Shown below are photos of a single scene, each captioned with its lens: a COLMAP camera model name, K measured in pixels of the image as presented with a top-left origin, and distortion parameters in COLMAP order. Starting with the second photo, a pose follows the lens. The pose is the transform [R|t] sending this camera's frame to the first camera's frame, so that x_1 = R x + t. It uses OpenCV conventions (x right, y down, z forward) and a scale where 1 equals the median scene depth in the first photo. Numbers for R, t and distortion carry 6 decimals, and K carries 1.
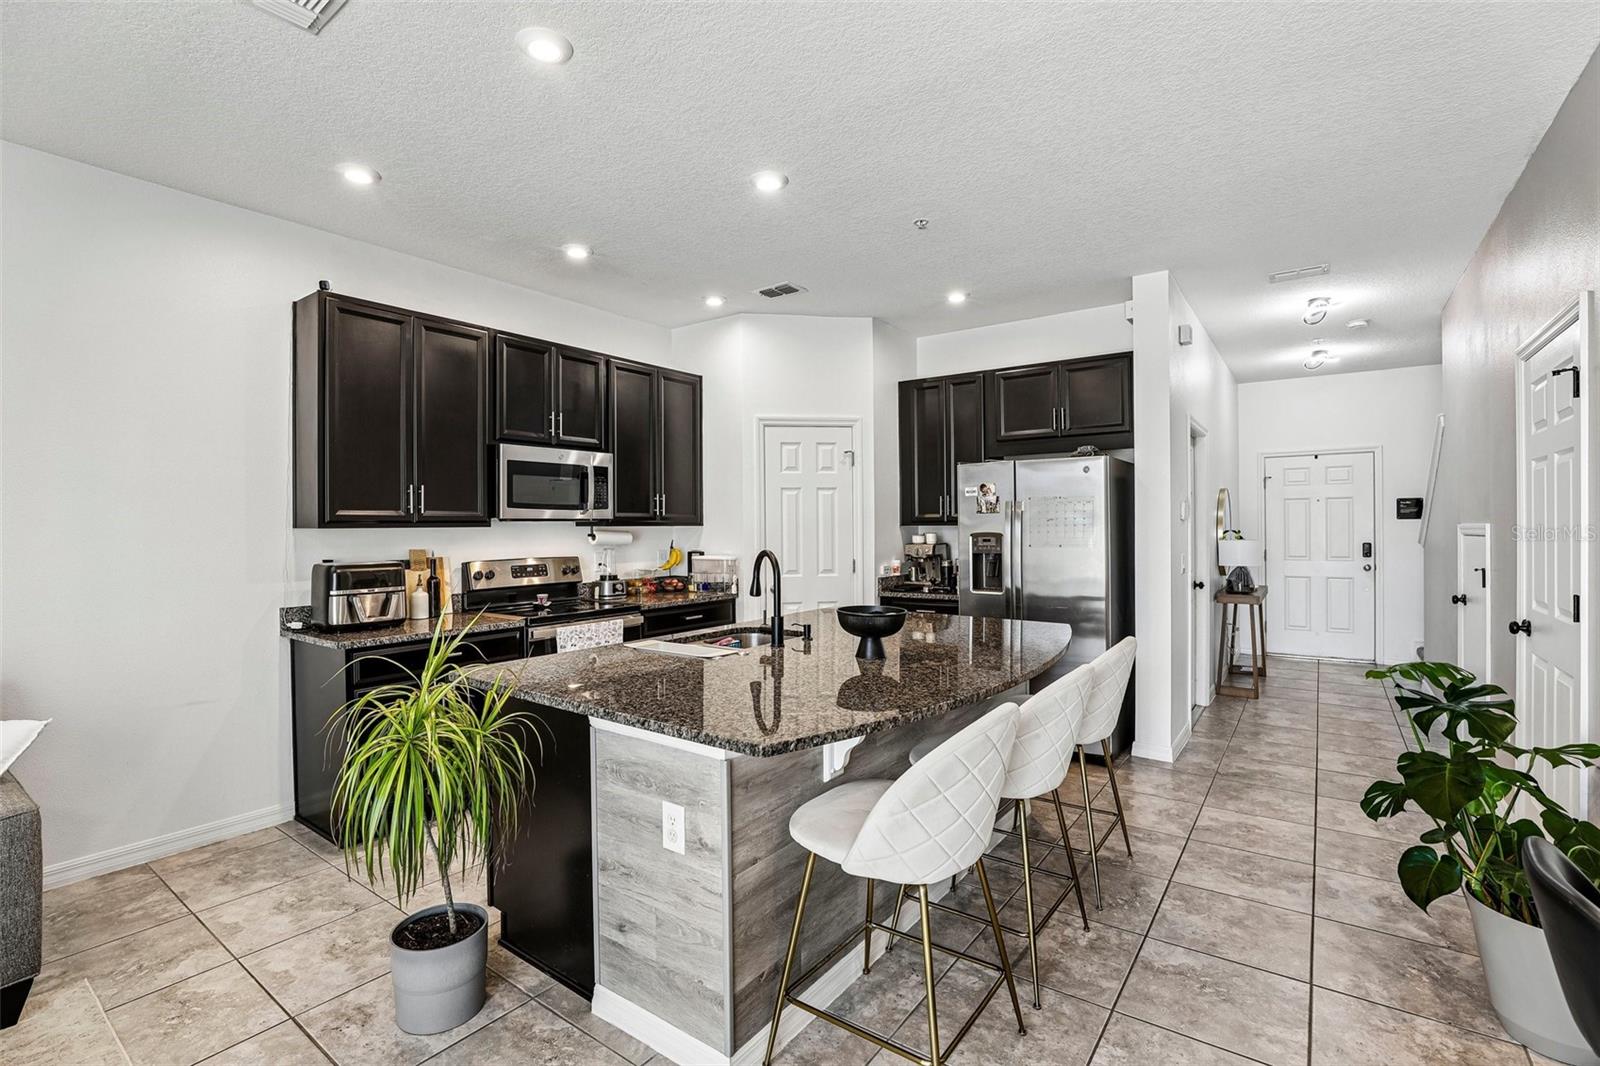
lens RADIAL K [[728.5, 0, 801.1], [0, 728.5, 528.5], [0, 0, 1]] dist [-0.045967, 0.013960]
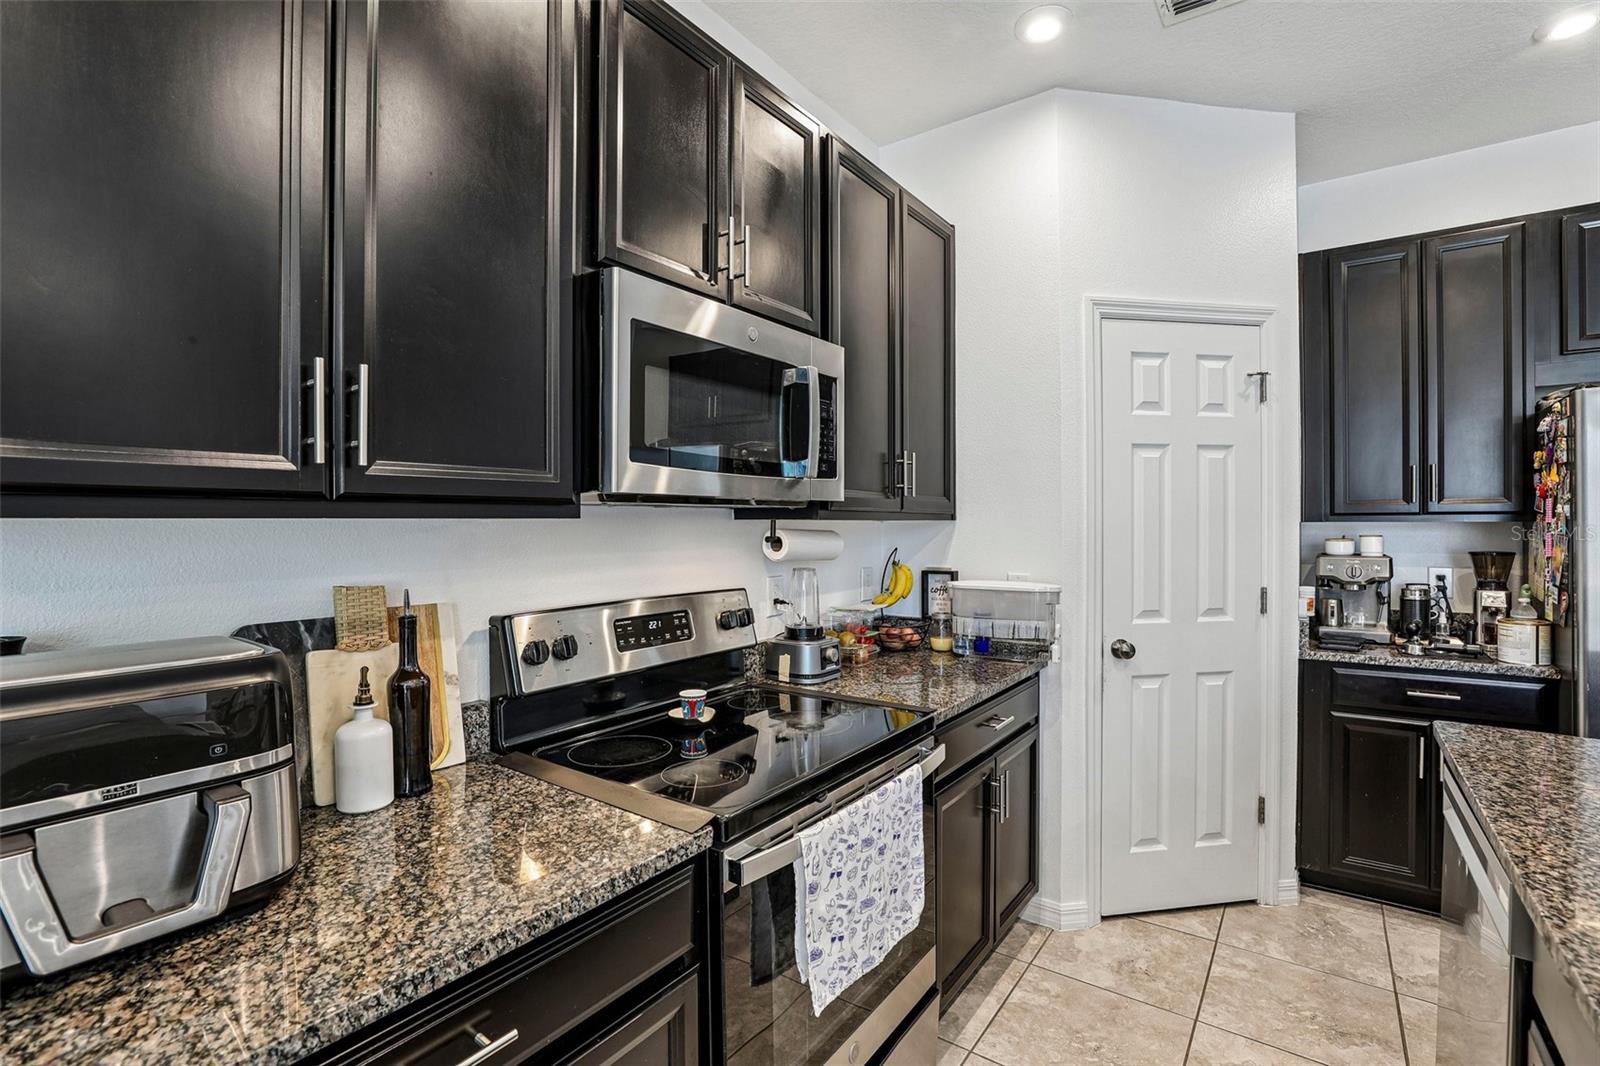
lens RADIAL K [[728.5, 0, 802.1], [0, 728.5, 530.2], [0, 0, 1]] dist [-0.045967, 0.013960]
pose [[0.999983, 0.003718, 0.004503, -0.324989], [-0.003743, 0.999978, 0.005473, 0.001302], [-0.004483, -0.005490, 0.999975, 0.656566]]
